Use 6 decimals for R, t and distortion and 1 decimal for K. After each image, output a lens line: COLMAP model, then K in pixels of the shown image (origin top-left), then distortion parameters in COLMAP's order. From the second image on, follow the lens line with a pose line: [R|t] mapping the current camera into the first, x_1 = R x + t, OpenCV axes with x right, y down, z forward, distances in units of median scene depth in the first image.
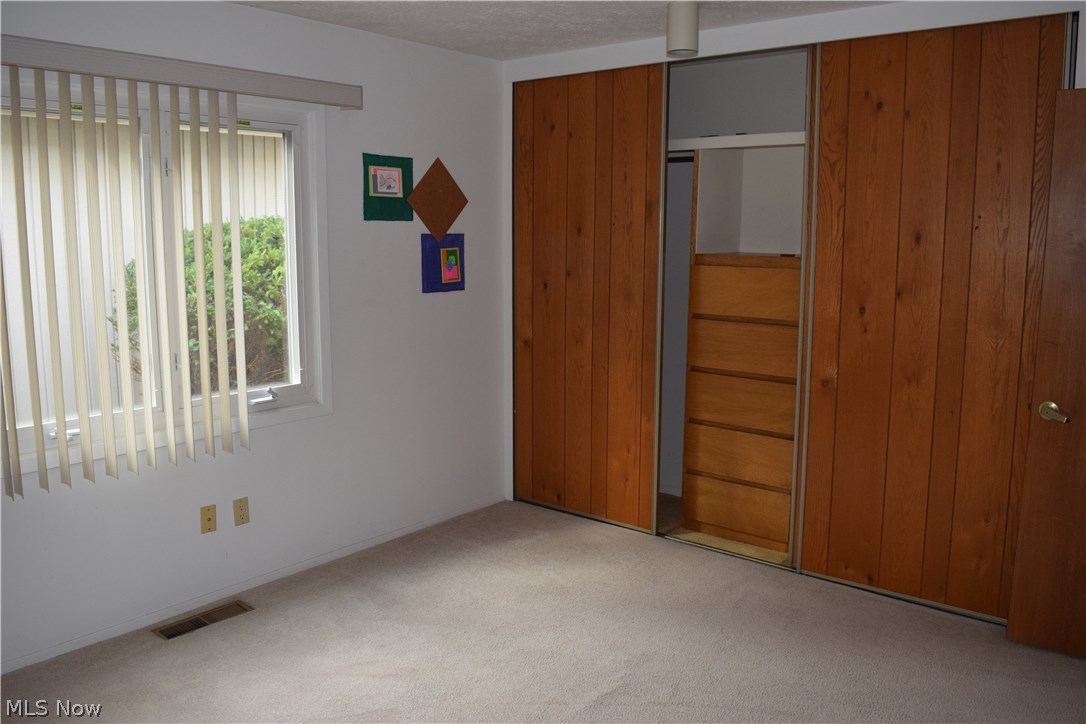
lens RADIAL K [[870.1, 0, 543.0], [0, 870.1, 362.0], [0, 0, 1]] dist [-0.082253, 0.003245]
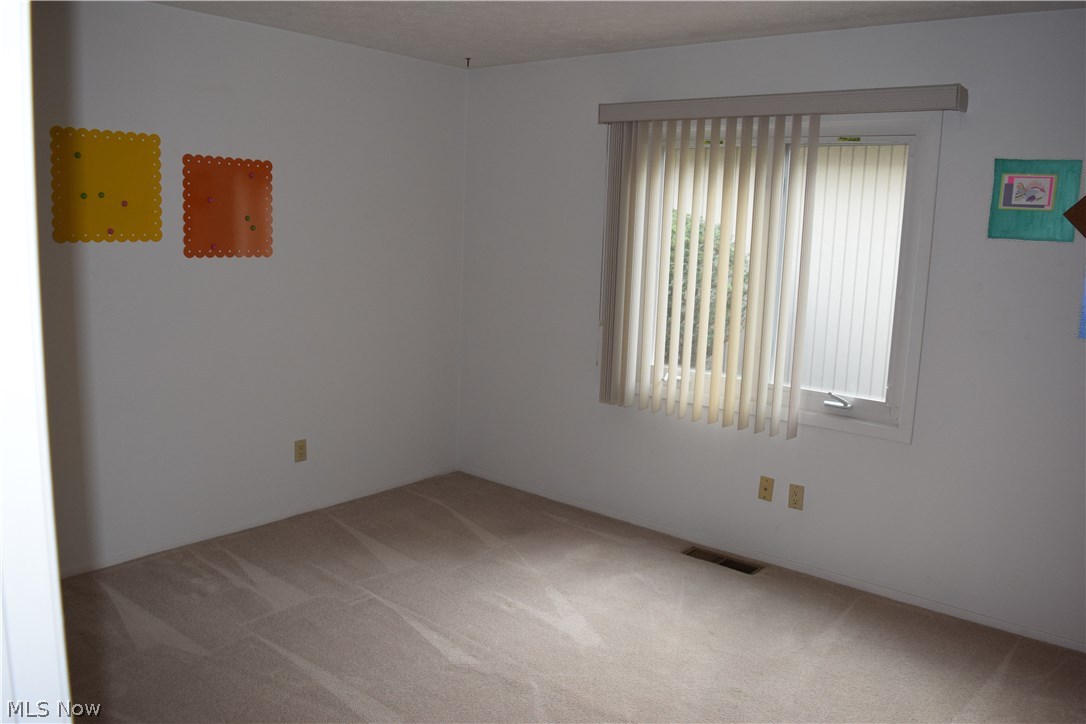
lens RADIAL K [[870.1, 0, 543.0], [0, 870.1, 362.0], [0, 0, 1]] dist [-0.082253, 0.003245]
pose [[-0.024636, 0.160755, -0.986687, 0.651528], [-0.175375, 0.970986, 0.162575, -0.105149], [0.984193, 0.177045, 0.004272, 0.592700]]
